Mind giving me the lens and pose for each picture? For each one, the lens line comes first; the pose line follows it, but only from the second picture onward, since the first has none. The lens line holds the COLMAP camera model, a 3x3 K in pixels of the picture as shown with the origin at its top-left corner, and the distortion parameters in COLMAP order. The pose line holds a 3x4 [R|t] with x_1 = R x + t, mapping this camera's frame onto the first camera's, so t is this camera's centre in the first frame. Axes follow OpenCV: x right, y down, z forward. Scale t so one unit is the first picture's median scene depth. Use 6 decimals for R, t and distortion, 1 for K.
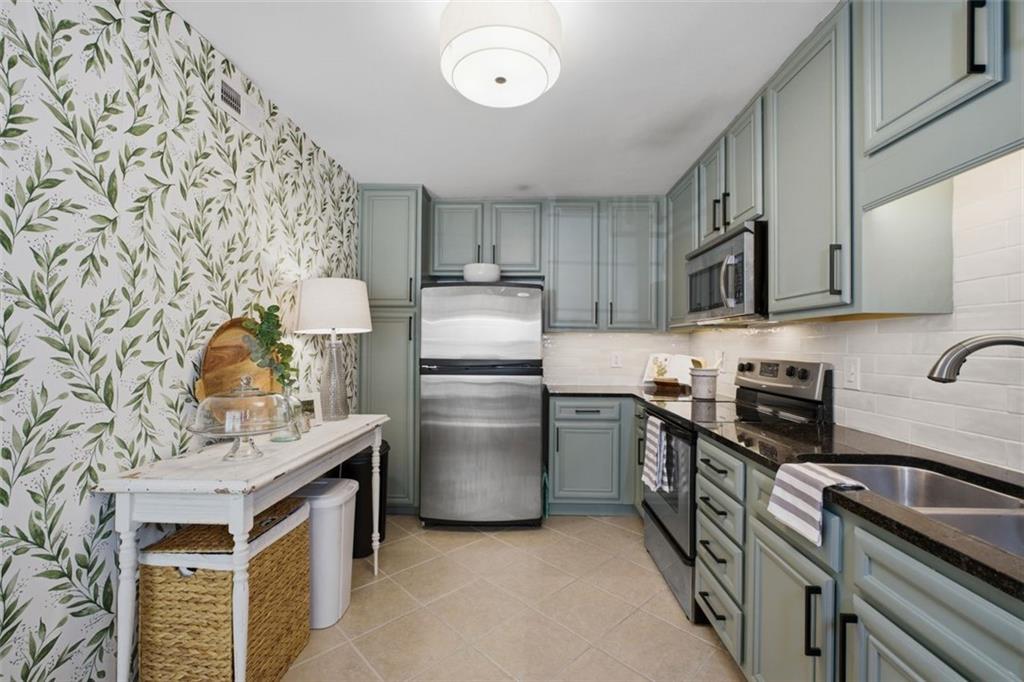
lens RADIAL K [[432.5, 0, 517.7], [0, 432.5, 340.2], [0, 0, 1]] dist [-0.000670, 0.000338]
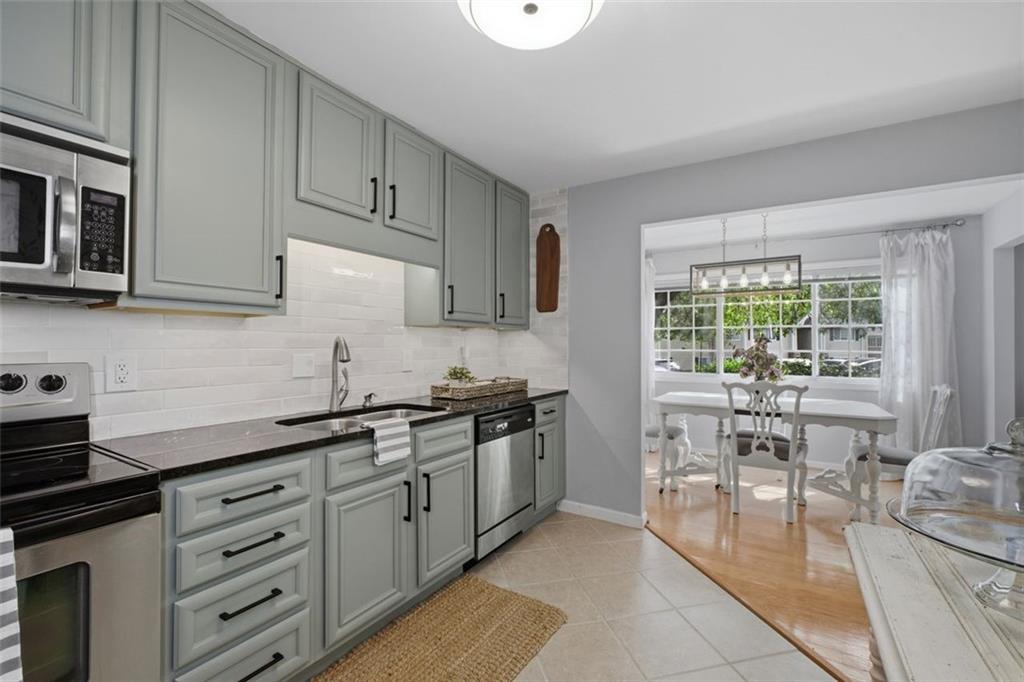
lens RADIAL K [[432.5, 0, 517.7], [0, 432.5, 340.2], [0, 0, 1]] dist [-0.000670, 0.000338]
pose [[-0.862106, -0.003298, 0.506718, -0.223658], [-0.012799, 0.999802, -0.015268, 0.010127], [-0.506567, -0.019648, -0.861977, 0.893983]]
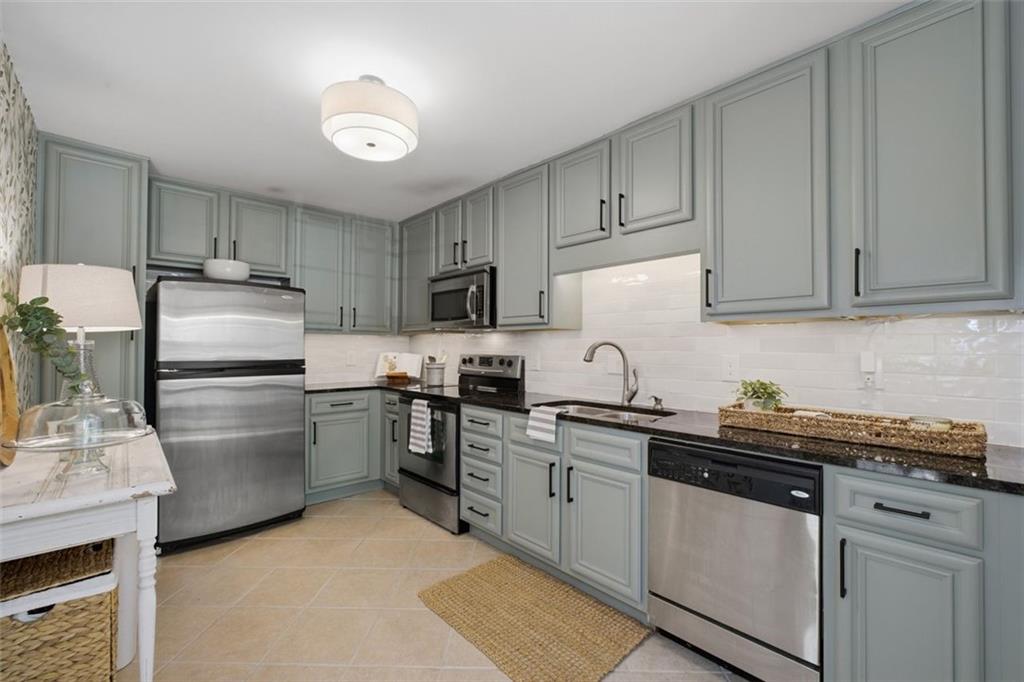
lens RADIAL K [[432.5, 0, 517.7], [0, 432.5, 340.2], [0, 0, 1]] dist [-0.000670, 0.000338]
pose [[0.708601, 0.006059, 0.705583, -0.345631], [-0.005442, 0.999980, -0.003122, -0.001834], [-0.705588, -0.001627, 0.708620, -0.131077]]
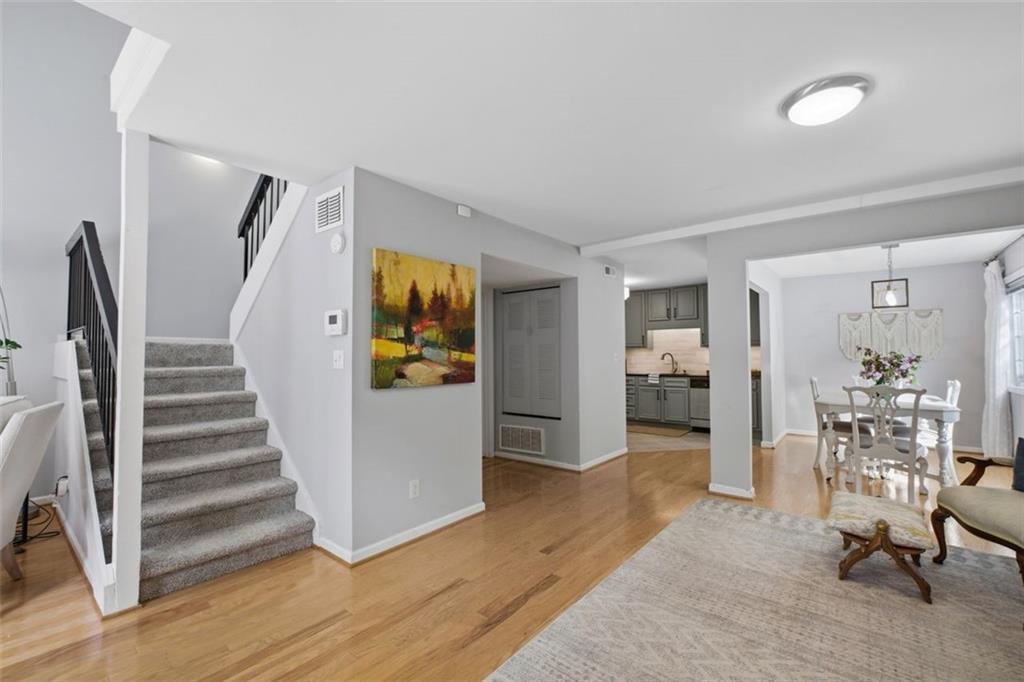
lens RADIAL K [[432.5, 0, 517.7], [0, 432.5, 340.2], [0, 0, 1]] dist [-0.000670, 0.000338]
pose [[0.606633, 0.019883, 0.794733, -2.405914], [0.000788, 0.999672, -0.025612, -0.014864], [-0.794981, 0.016163, 0.606418, -0.548671]]
